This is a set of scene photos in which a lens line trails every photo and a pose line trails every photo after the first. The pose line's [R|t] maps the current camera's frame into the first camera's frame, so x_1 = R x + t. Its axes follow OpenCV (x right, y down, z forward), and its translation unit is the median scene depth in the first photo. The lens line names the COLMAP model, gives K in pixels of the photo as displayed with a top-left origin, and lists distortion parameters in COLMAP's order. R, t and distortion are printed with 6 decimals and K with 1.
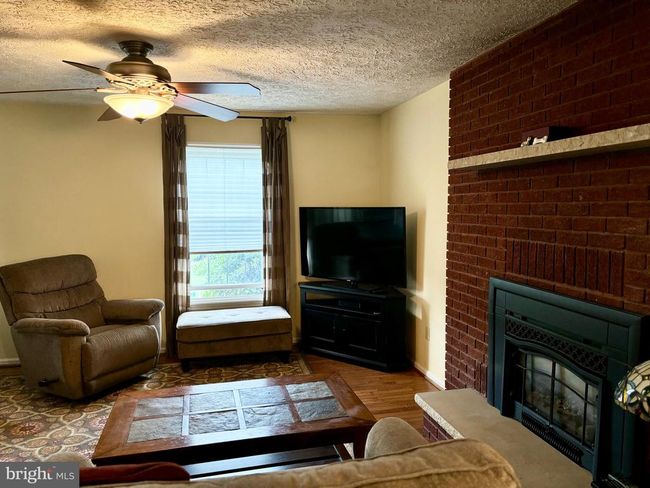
lens RADIAL K [[493.1, 0, 322.6], [0, 493.1, 241.8], [0, 0, 1]] dist [0.050584, -0.054266]
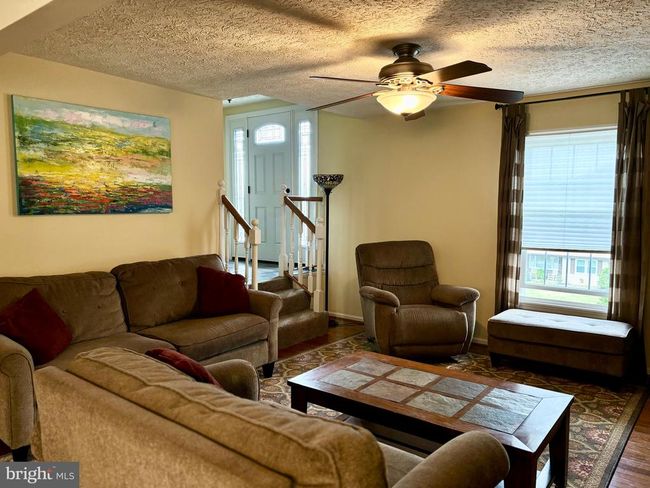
lens RADIAL K [[493.1, 0, 323.0], [0, 493.1, 244.2], [0, 0, 1]] dist [0.050584, -0.054266]
pose [[0.620960, 0.070066, -0.780704, 0.241324], [-0.072500, 0.996861, 0.031800, 0.012776], [0.780482, 0.036855, 0.624091, 0.104617]]
